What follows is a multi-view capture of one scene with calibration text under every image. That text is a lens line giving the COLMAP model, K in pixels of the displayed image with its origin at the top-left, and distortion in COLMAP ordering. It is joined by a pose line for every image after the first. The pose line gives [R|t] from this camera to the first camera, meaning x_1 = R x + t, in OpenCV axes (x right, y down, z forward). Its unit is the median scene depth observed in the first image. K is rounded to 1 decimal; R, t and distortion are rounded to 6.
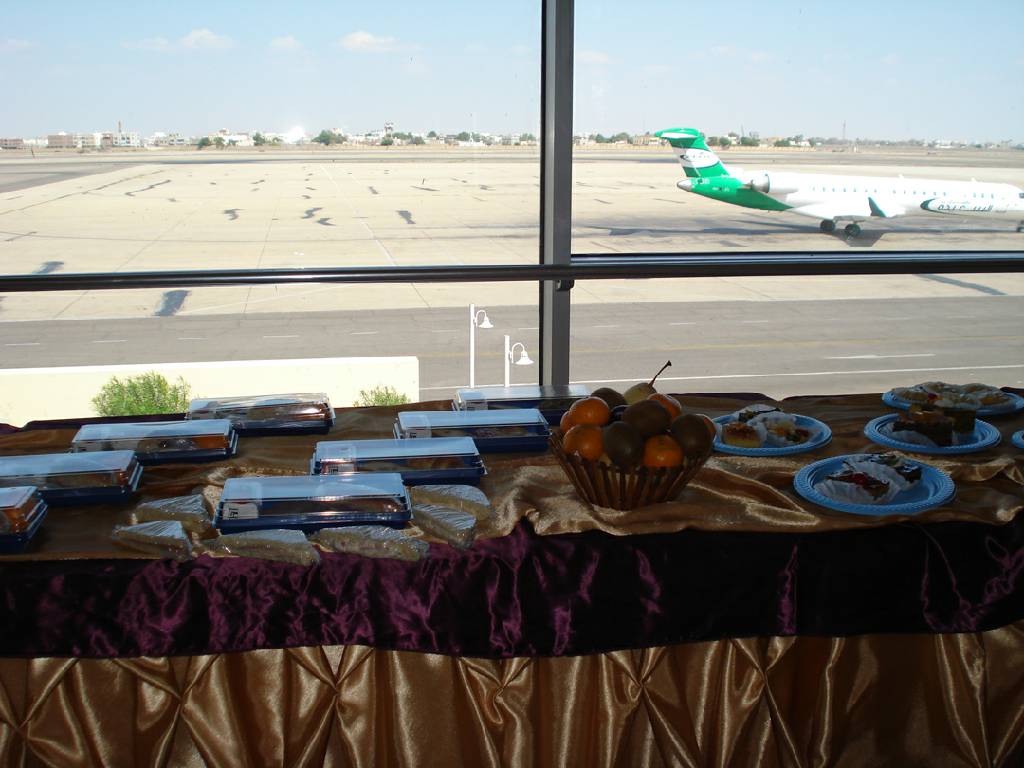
lens RADIAL K [[1144.3, 0, 512.0], [0, 1144.3, 384.0], [0, 0, 1]] dist [-0.121076, -0.011746]
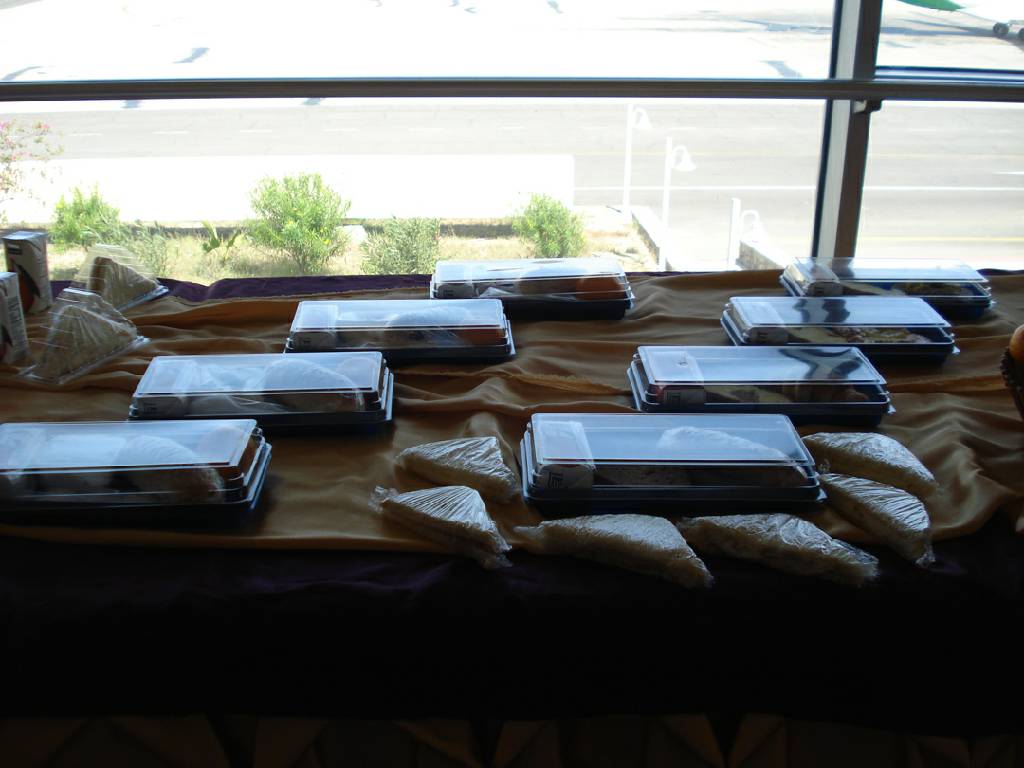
lens RADIAL K [[1144.3, 0, 512.0], [0, 1144.3, 384.0], [0, 0, 1]] dist [-0.121076, -0.011746]
pose [[0.992233, 0.051018, -0.113452, -0.057143], [-0.030207, 0.983547, 0.178107, -0.016739], [0.120672, -0.173297, 0.977449, 0.102488]]
